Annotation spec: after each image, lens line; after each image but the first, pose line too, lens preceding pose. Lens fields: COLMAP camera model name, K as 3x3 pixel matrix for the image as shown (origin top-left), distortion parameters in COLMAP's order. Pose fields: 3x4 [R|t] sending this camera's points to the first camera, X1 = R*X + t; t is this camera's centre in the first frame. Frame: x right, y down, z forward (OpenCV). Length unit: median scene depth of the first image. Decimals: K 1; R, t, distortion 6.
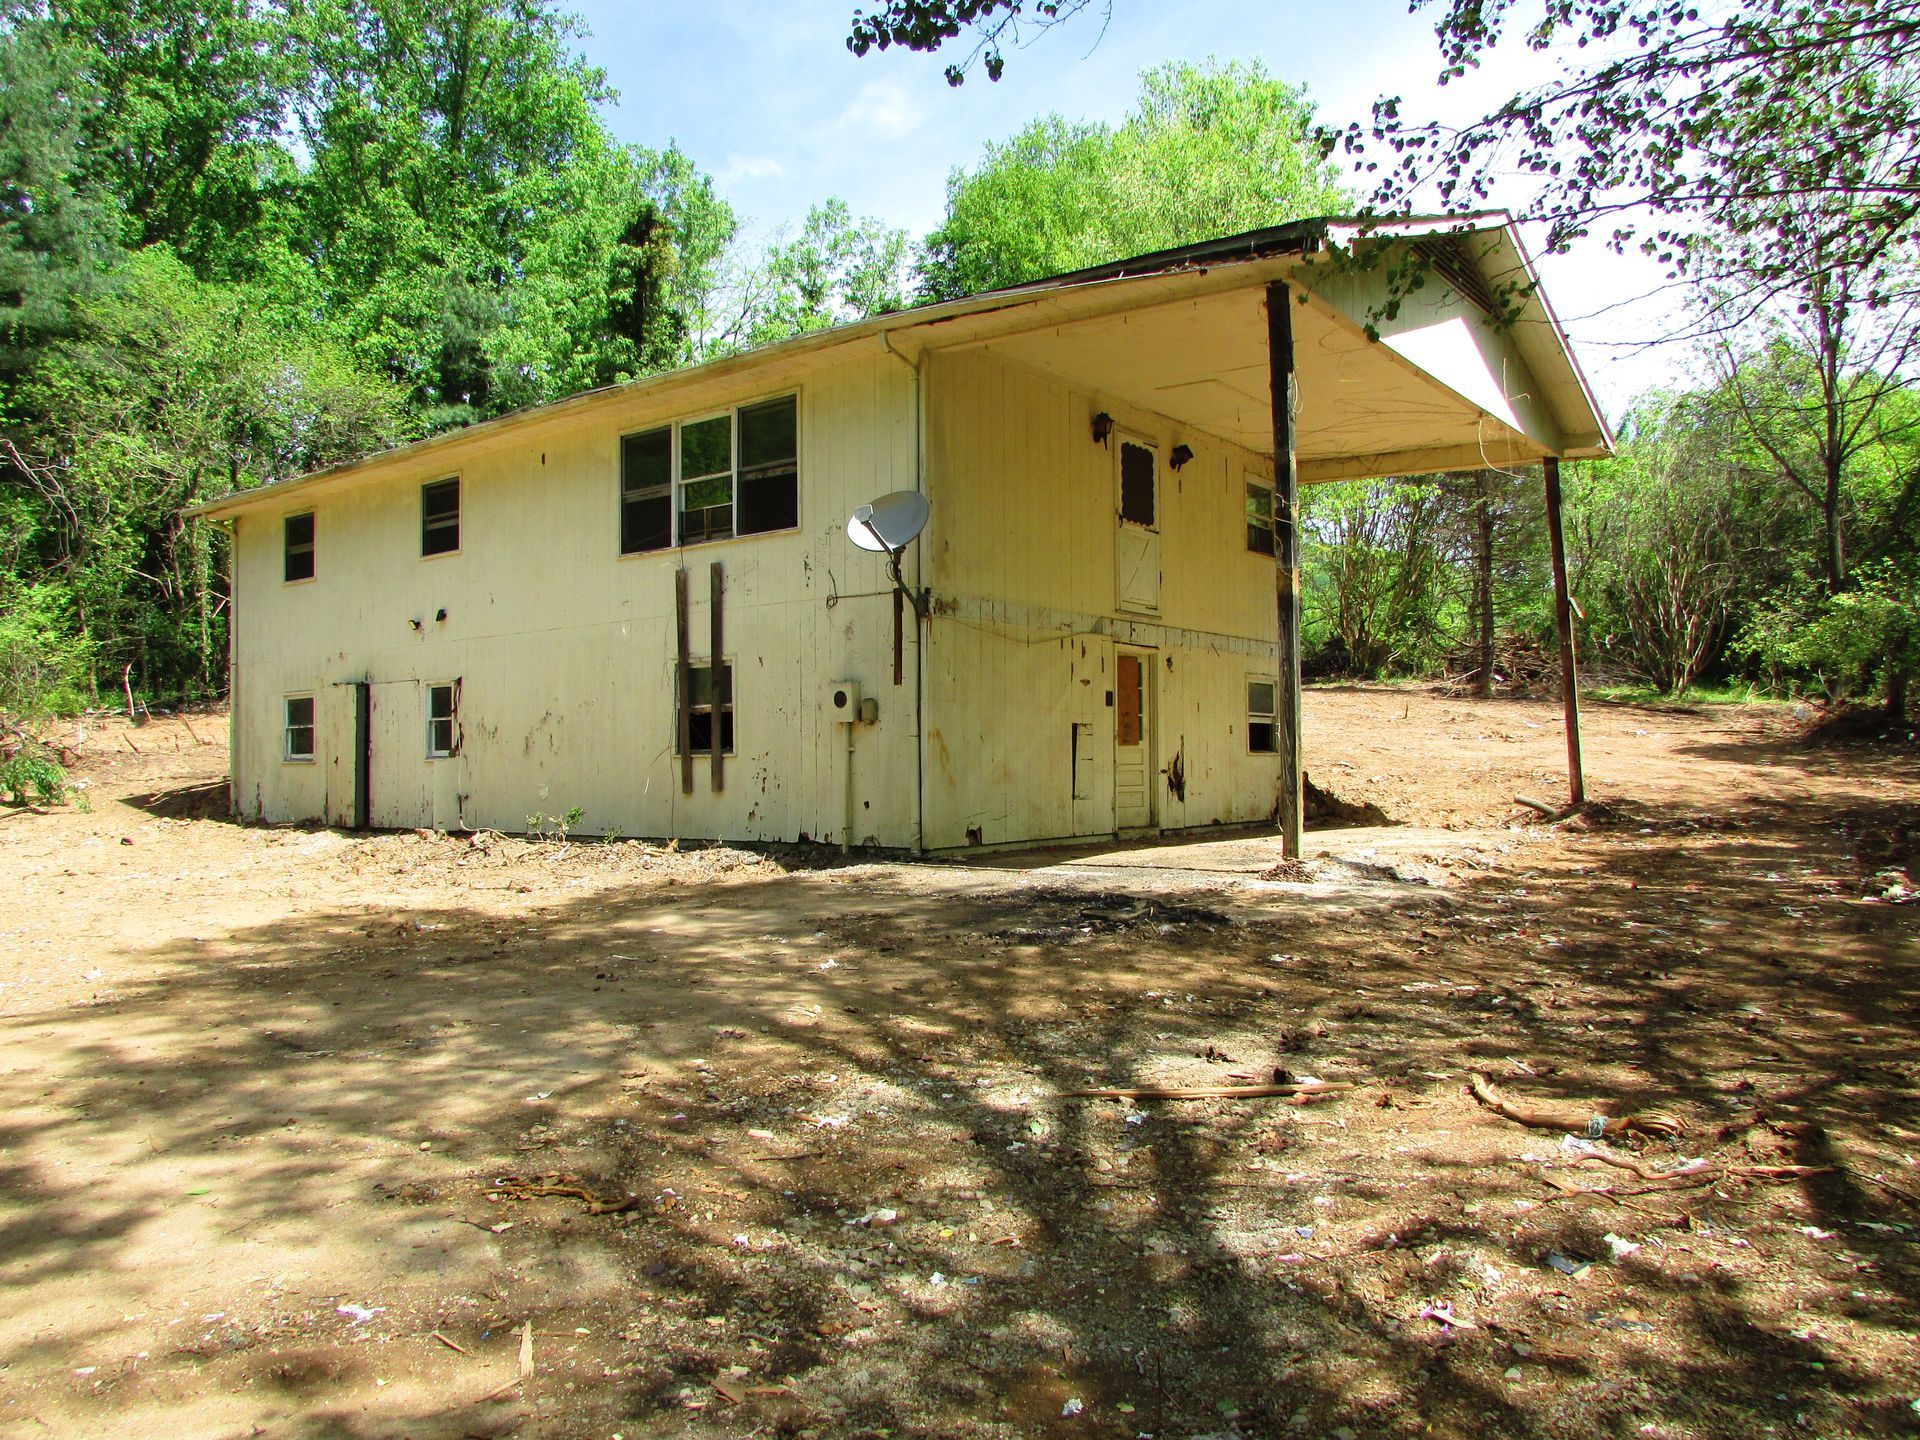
lens RADIAL K [[1425.1, 0, 960.0], [0, 1425.1, 720.0], [0, 0, 1]] dist [0.010287, -0.000931]
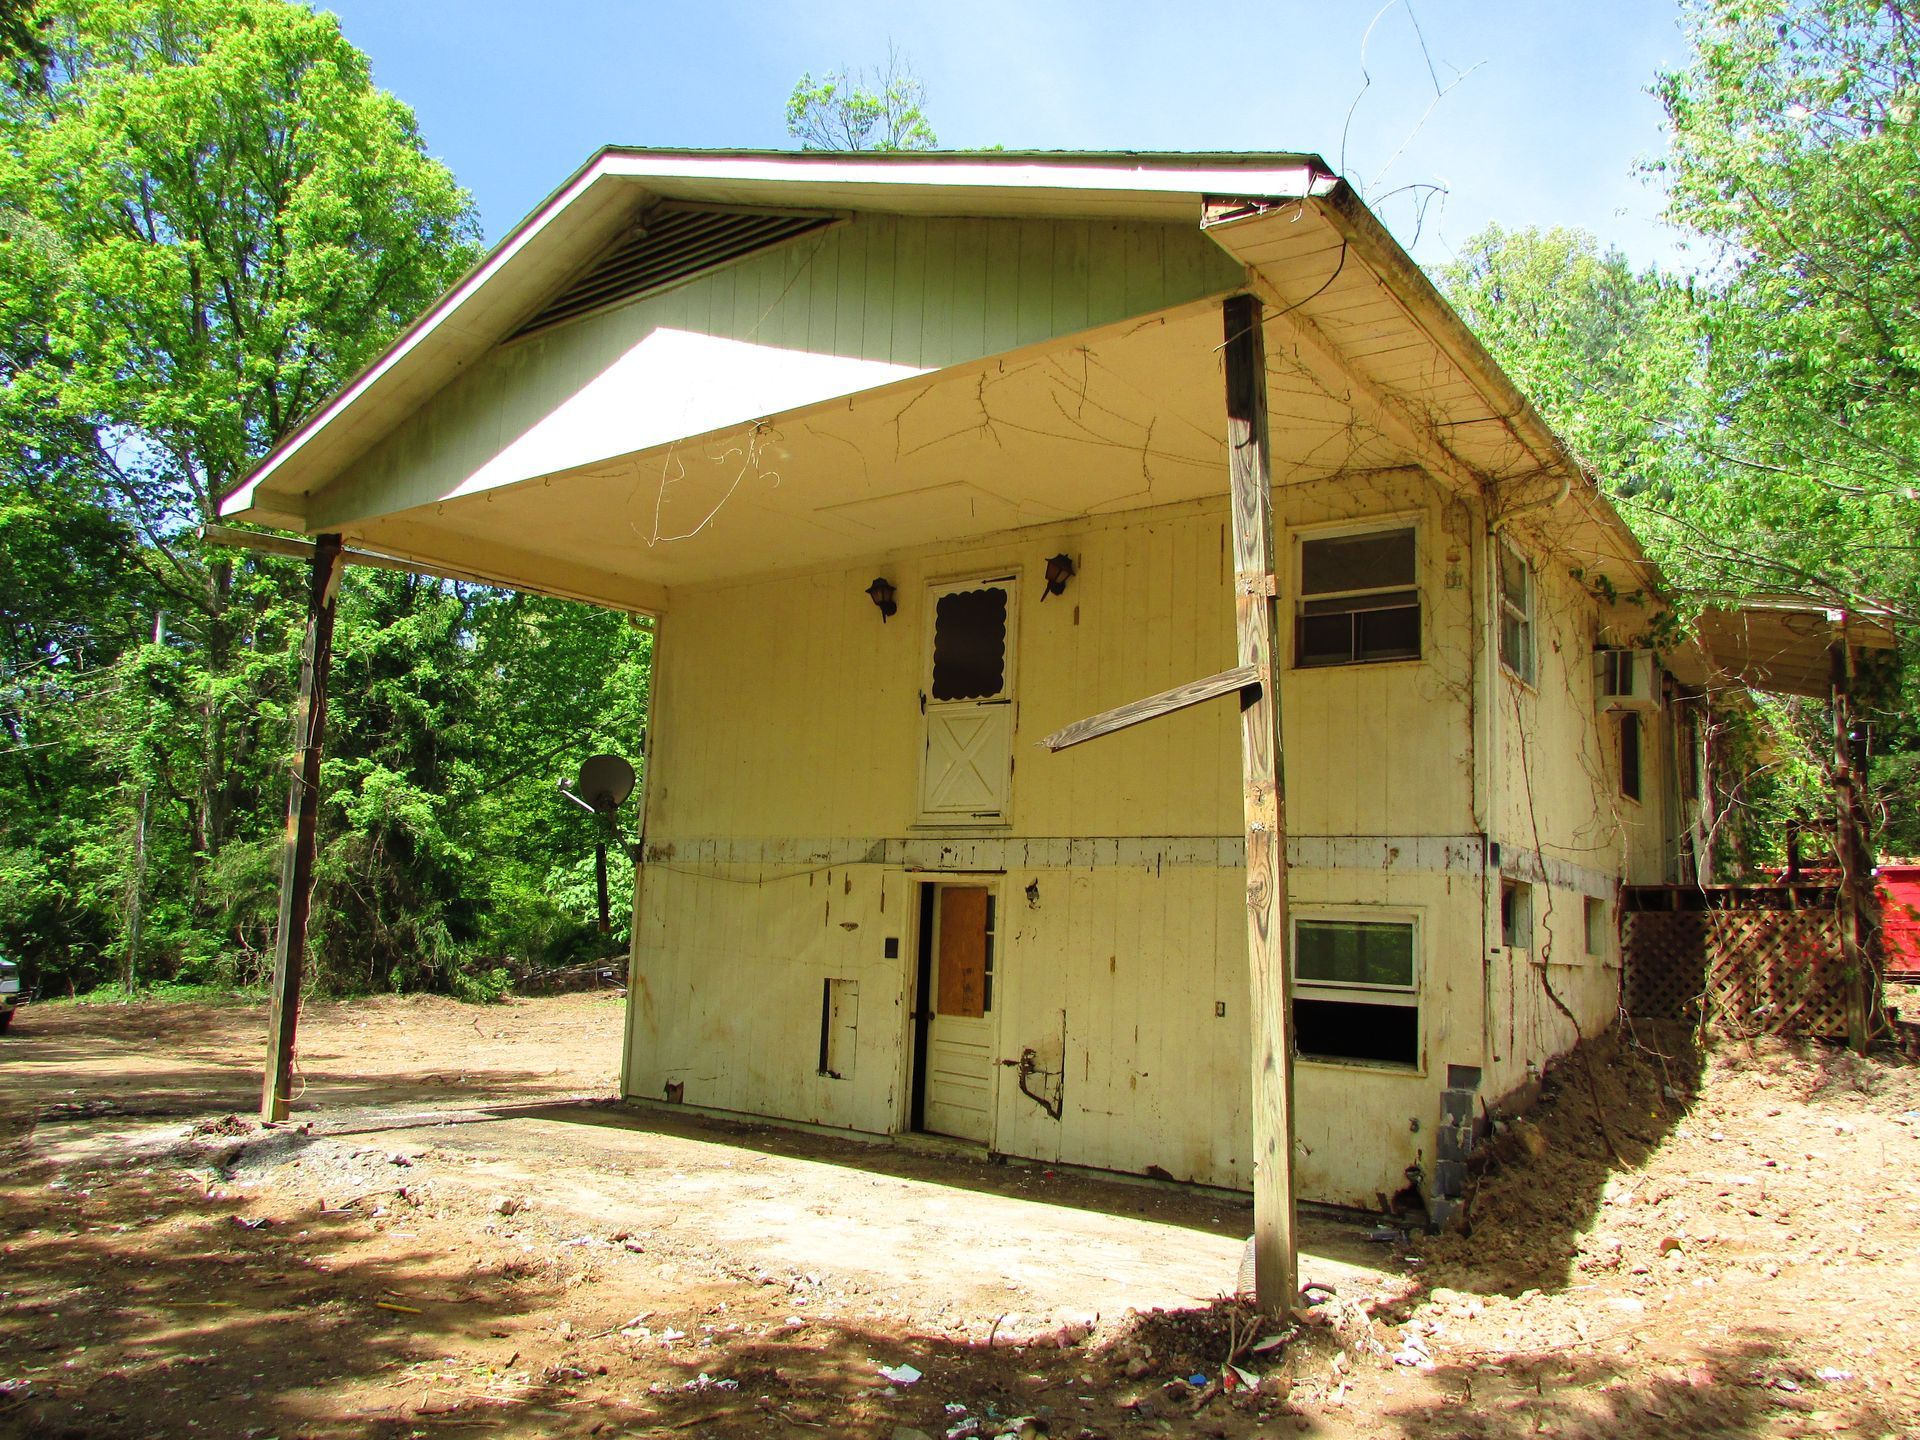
lens RADIAL K [[1424.5, 0, 969.9], [0, 1424.5, 714.0], [0, 0, 1]] dist [-0.000699, -0.005430]
pose [[-0.005862, -0.140499, -0.990063, 0.849077], [-0.007936, 0.990056, -0.140451, -0.031455], [0.999951, 0.007034, -0.006918, 1.034799]]
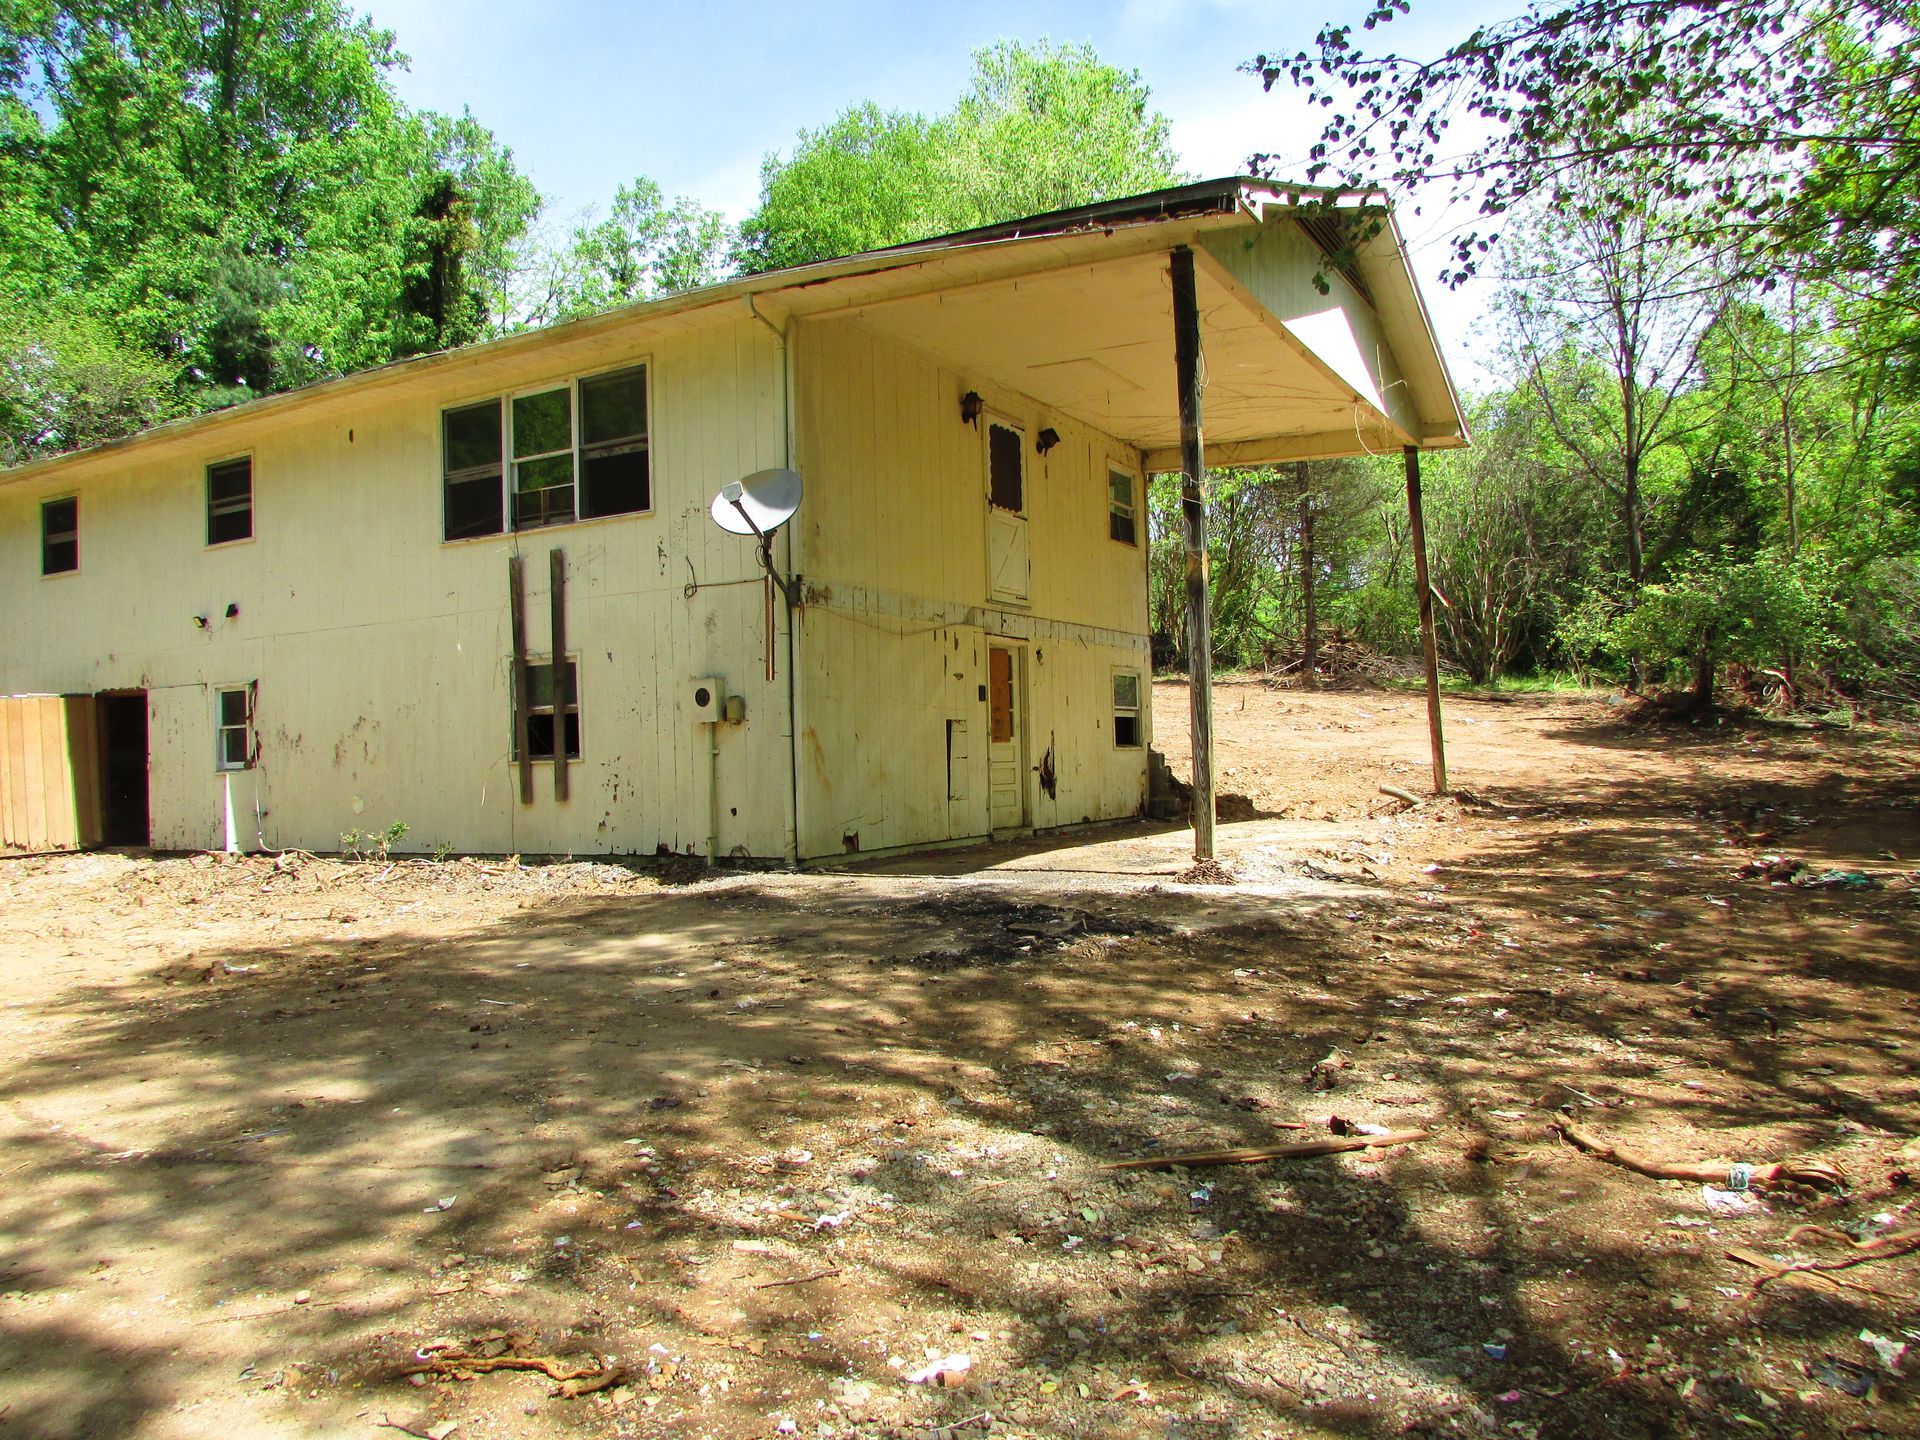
lens RADIAL K [[1422.4, 0, 959.4], [0, 1422.4, 725.1], [0, 0, 1]] dist [0.005679, -0.002392]
pose [[0.990964, -0.016505, 0.133107, -0.036506], [0.015887, 0.999858, 0.005702, 0.000560], [-0.133182, -0.003535, 0.991085, 0.062064]]
